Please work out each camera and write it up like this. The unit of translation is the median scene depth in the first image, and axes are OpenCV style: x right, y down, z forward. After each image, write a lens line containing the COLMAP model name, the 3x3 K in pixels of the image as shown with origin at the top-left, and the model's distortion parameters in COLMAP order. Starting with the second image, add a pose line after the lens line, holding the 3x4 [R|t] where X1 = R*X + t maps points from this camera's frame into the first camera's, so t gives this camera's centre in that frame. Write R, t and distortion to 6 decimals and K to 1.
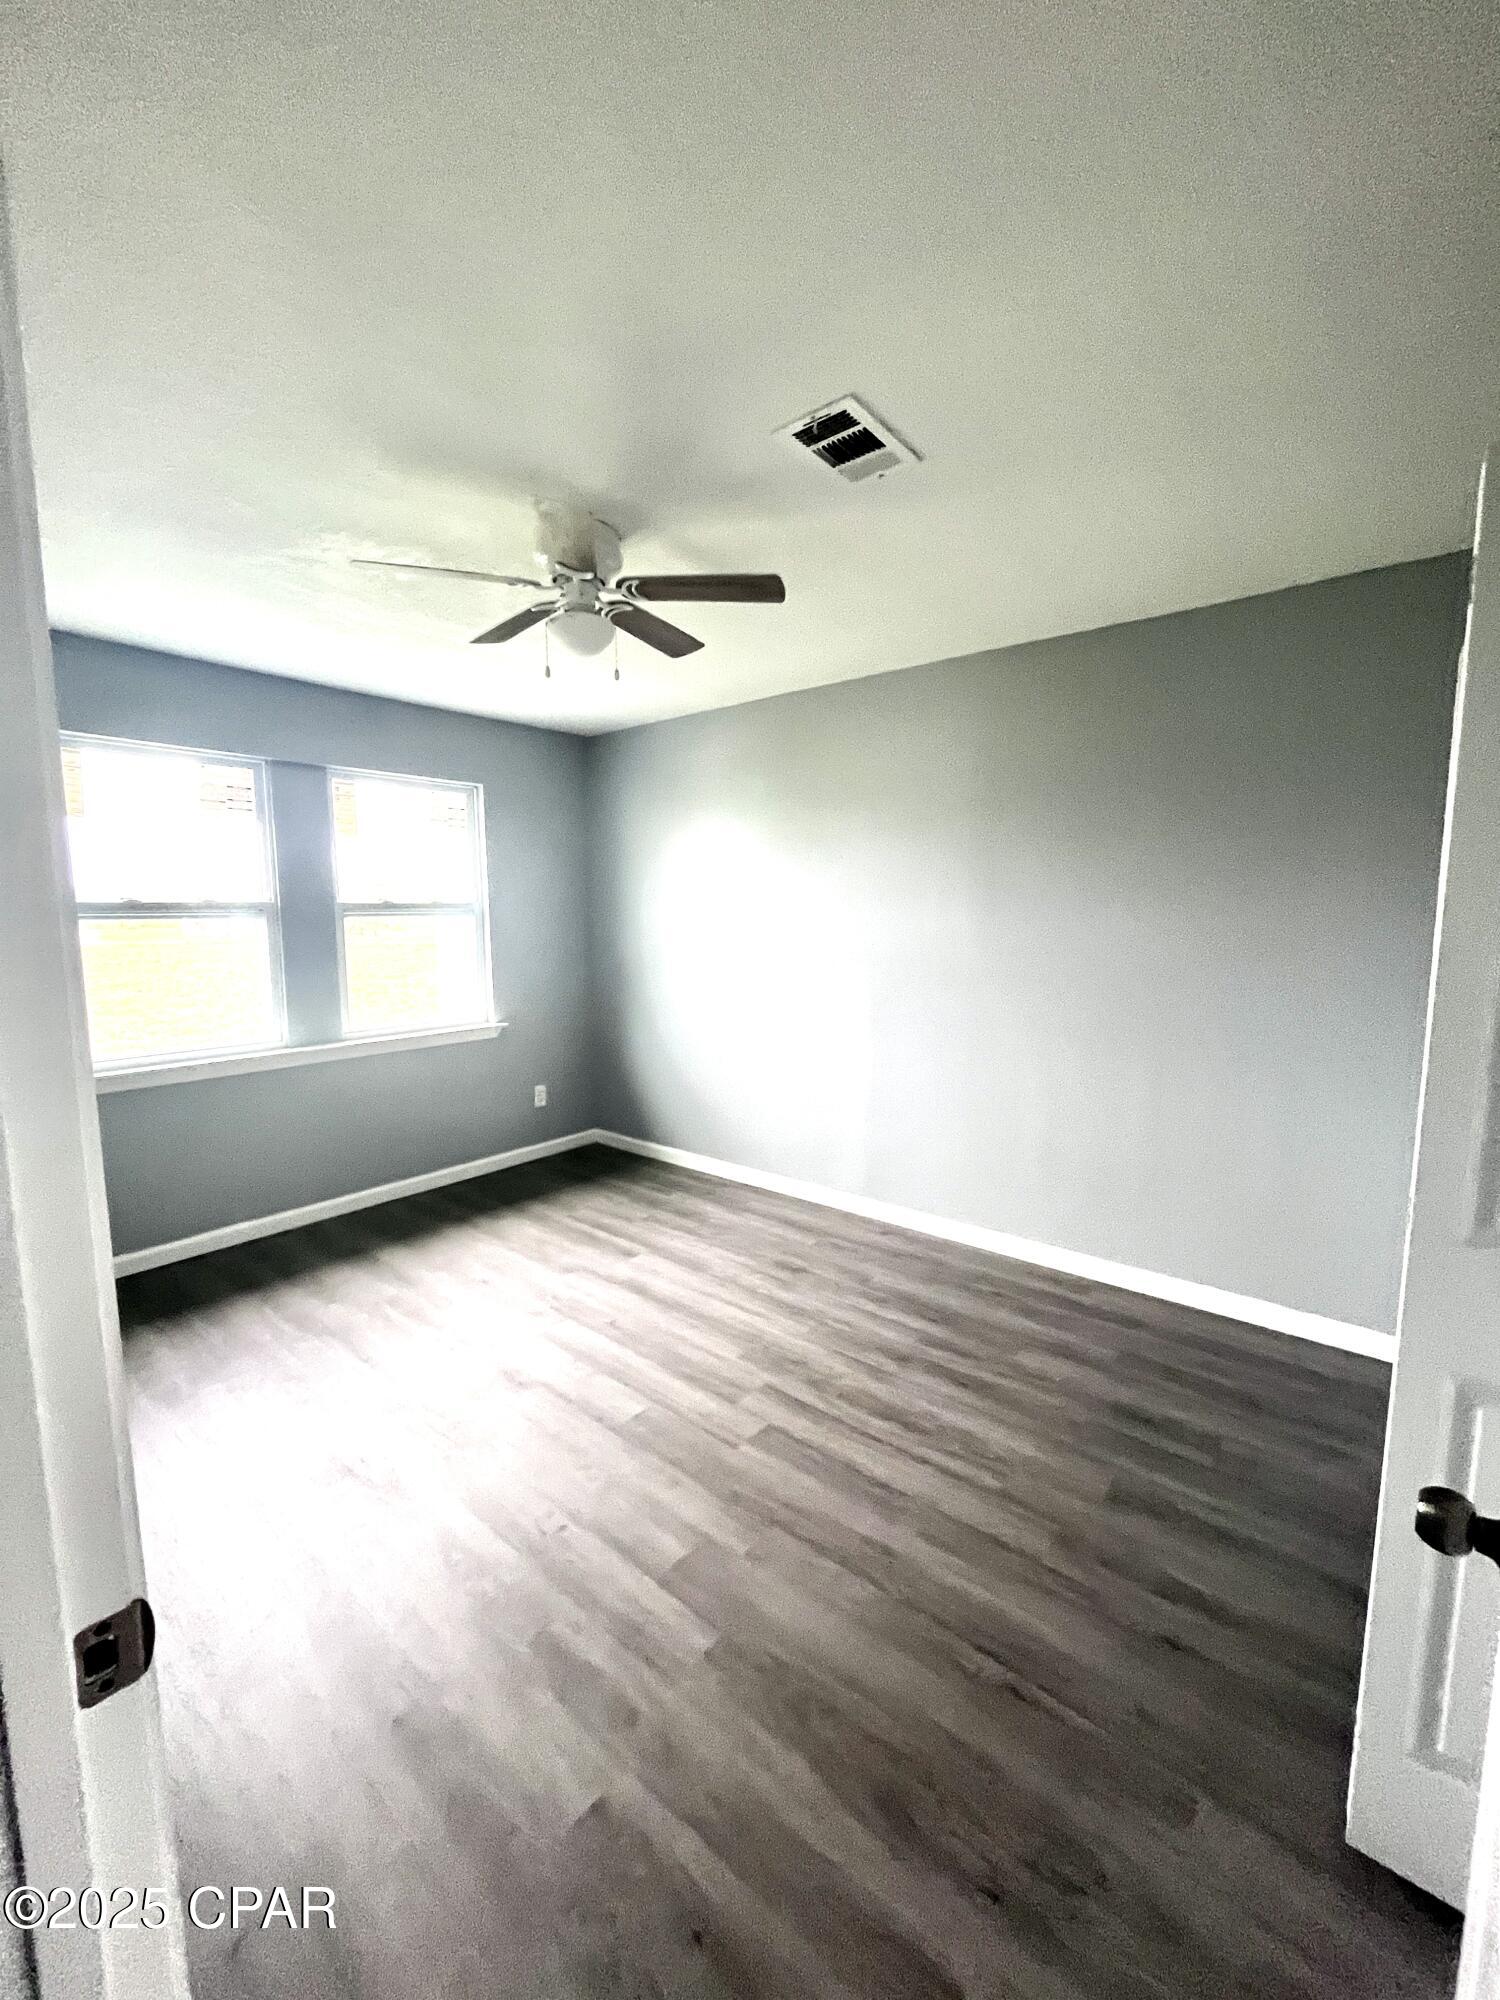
lens RADIAL K [[800.8, 0, 761.2], [0, 800.8, 1004.1], [0, 0, 1]] dist [-0.001383, 0.000017]
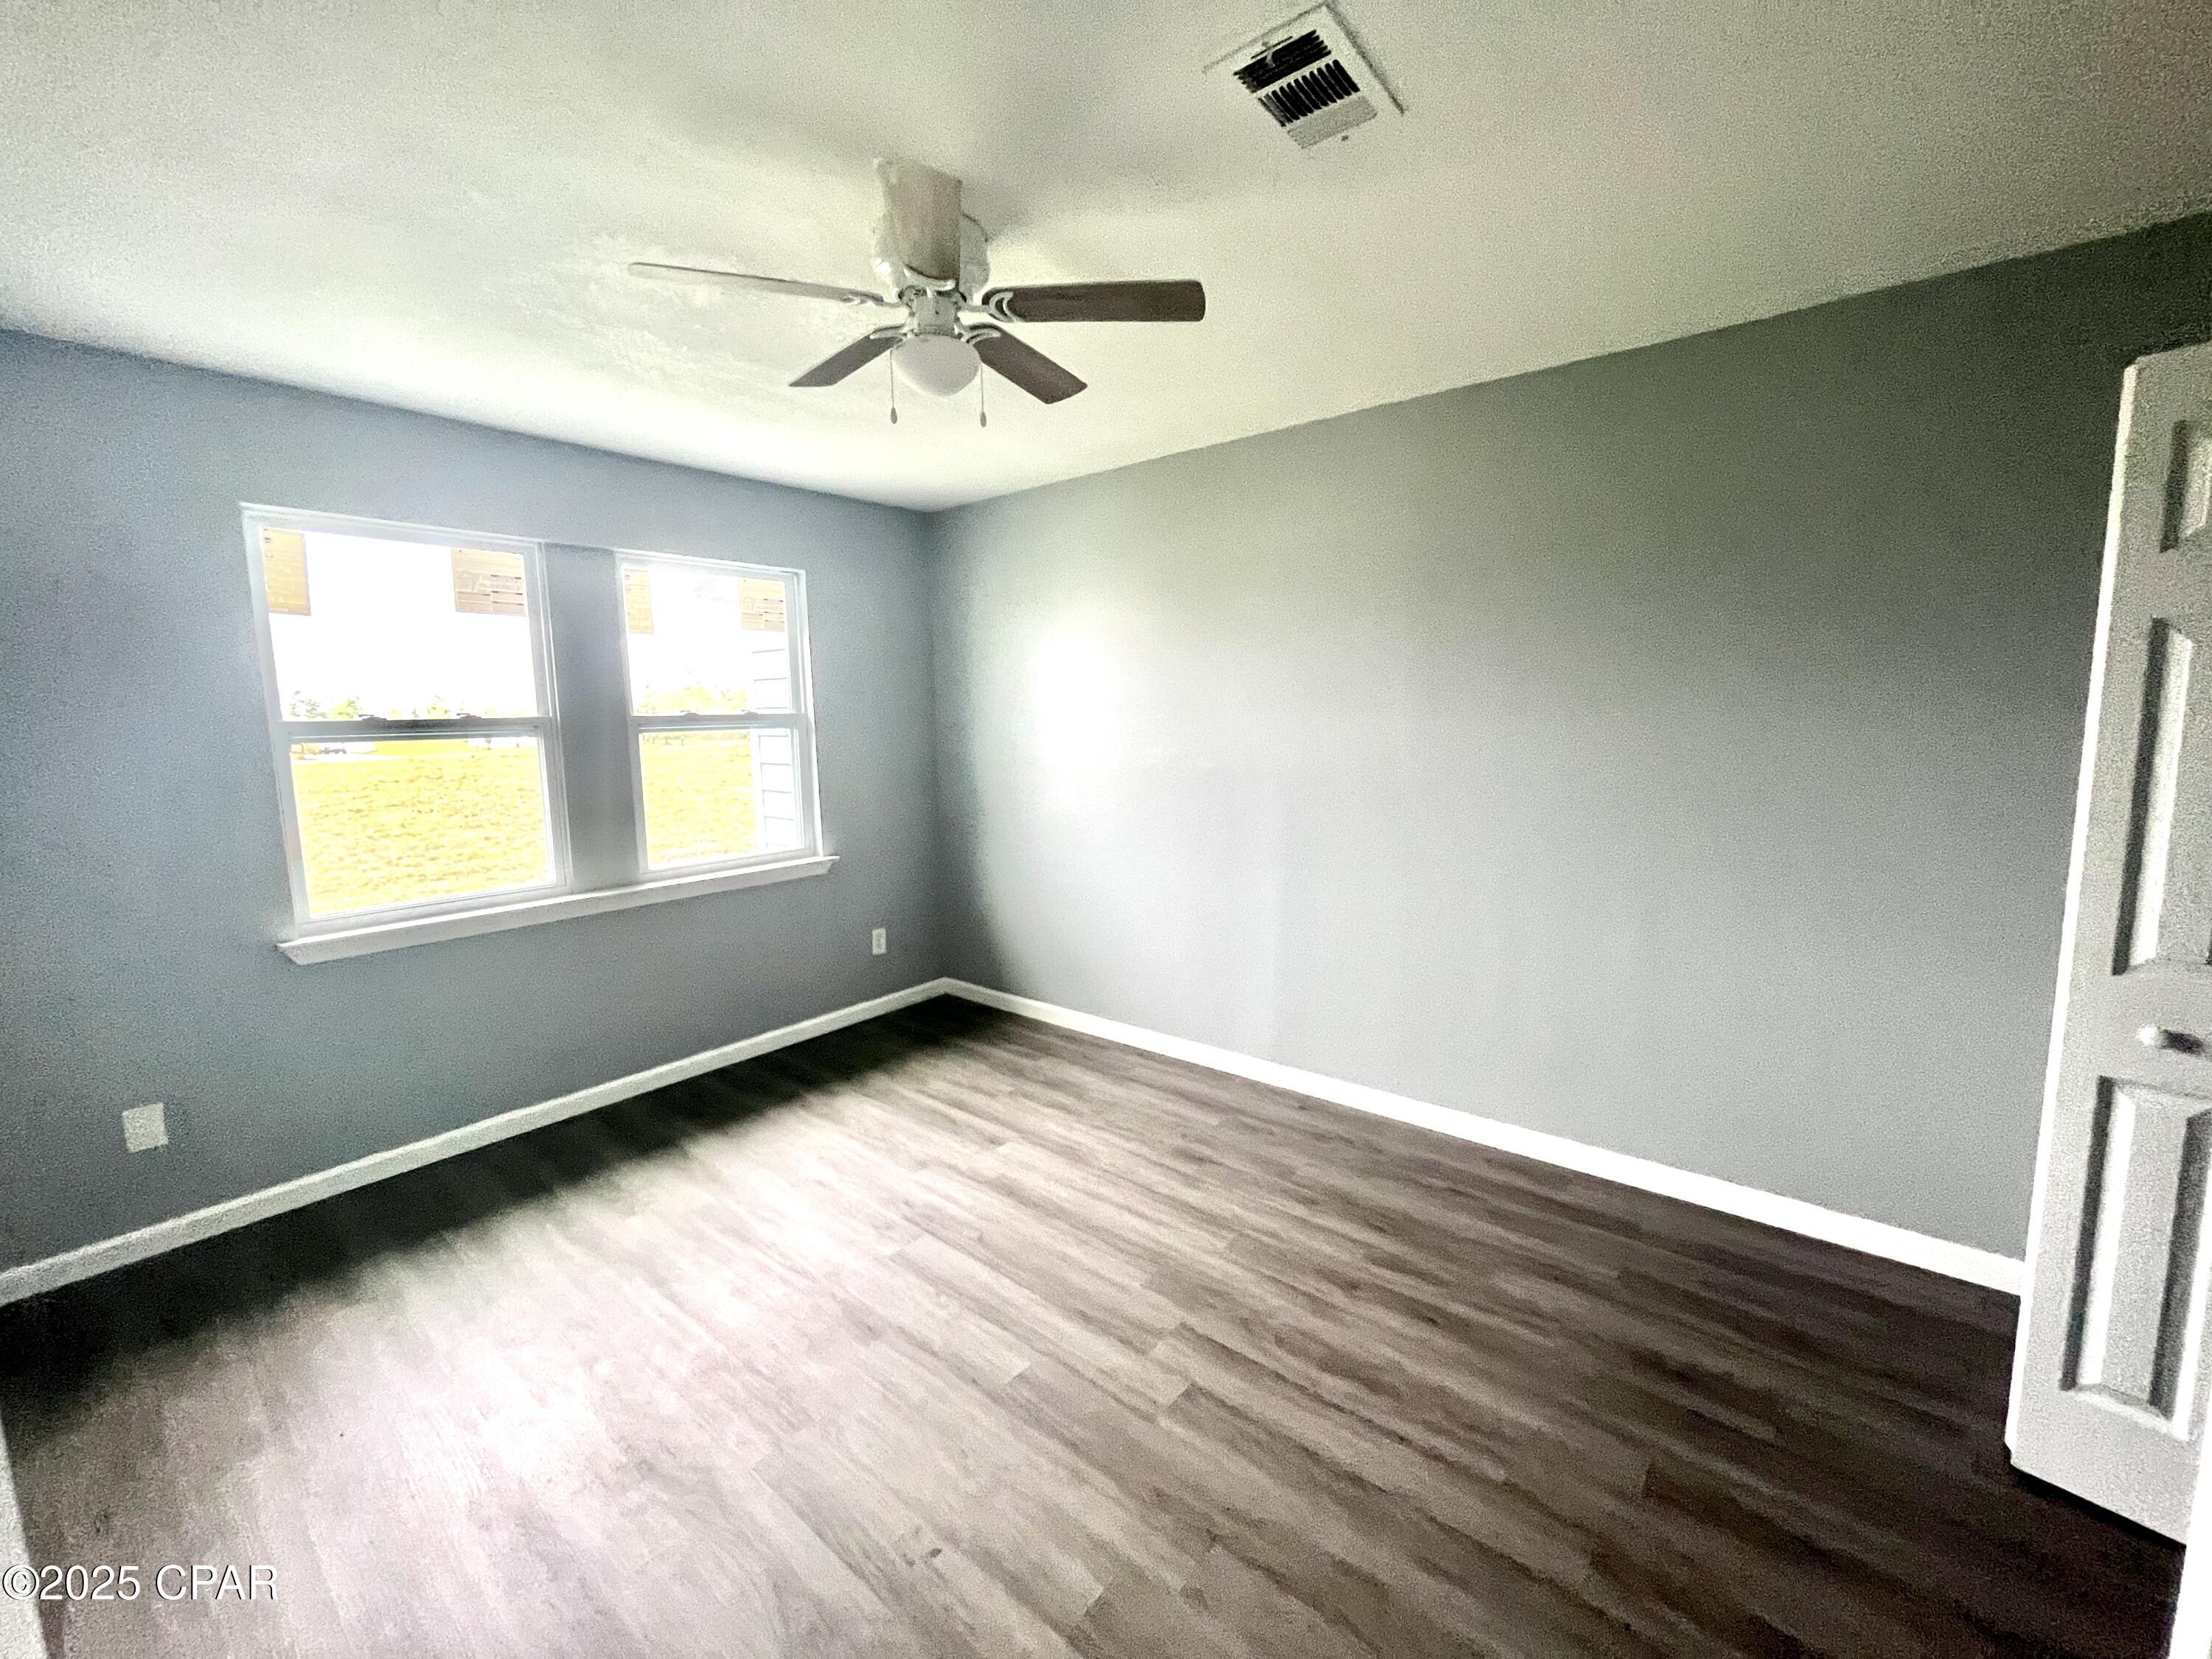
lens RADIAL K [[885.7, 0, 1114.5], [0, 885.7, 819.7], [0, 0, 1]] dist [-0.001383, 0.000017]
pose [[0.999892, -0.014278, 0.003441, -0.054378], [0.014253, 0.999874, 0.007030, -0.028385], [-0.003541, -0.006980, 0.999969, 0.129093]]
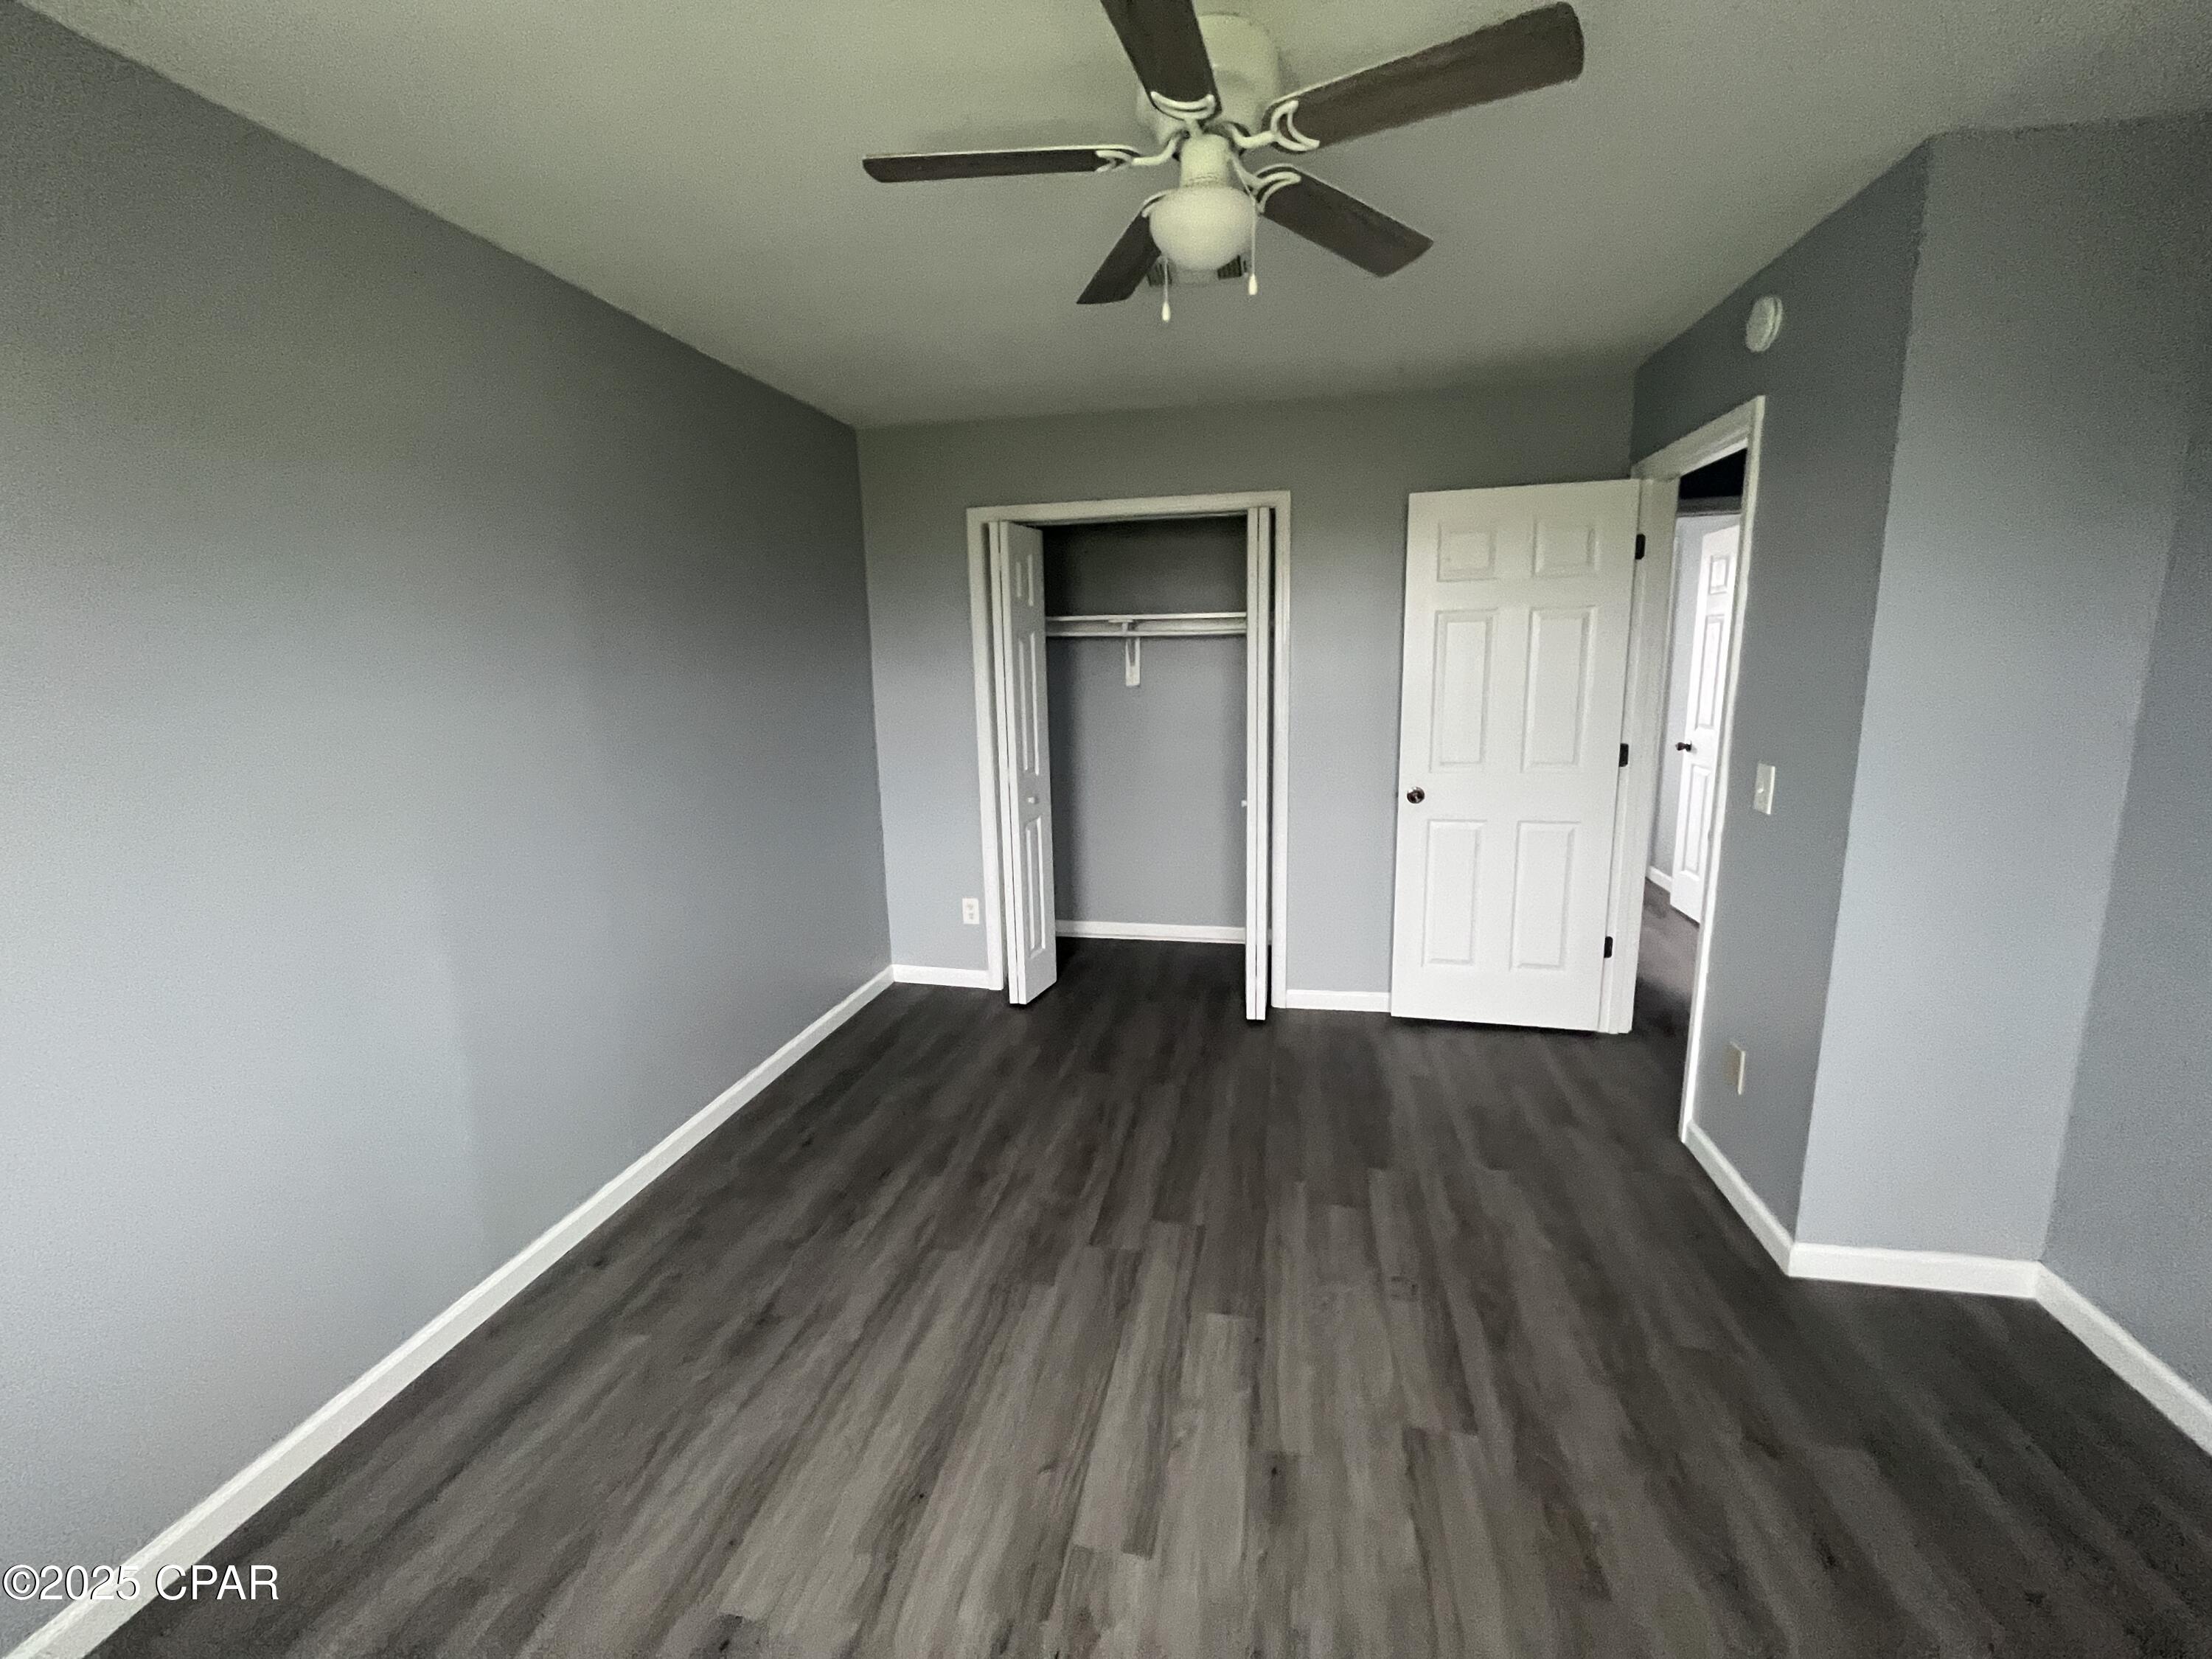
lens RADIAL K [[888.0, 0, 1119.8], [0, 888.0, 821.0], [0, 0, 1]] dist [0.002332, 0.000063]
pose [[-0.476534, -0.143137, 0.867425, -0.729964], [0.127994, 0.964849, 0.229529, -0.155256], [-0.869789, 0.220404, -0.441463, 1.252691]]
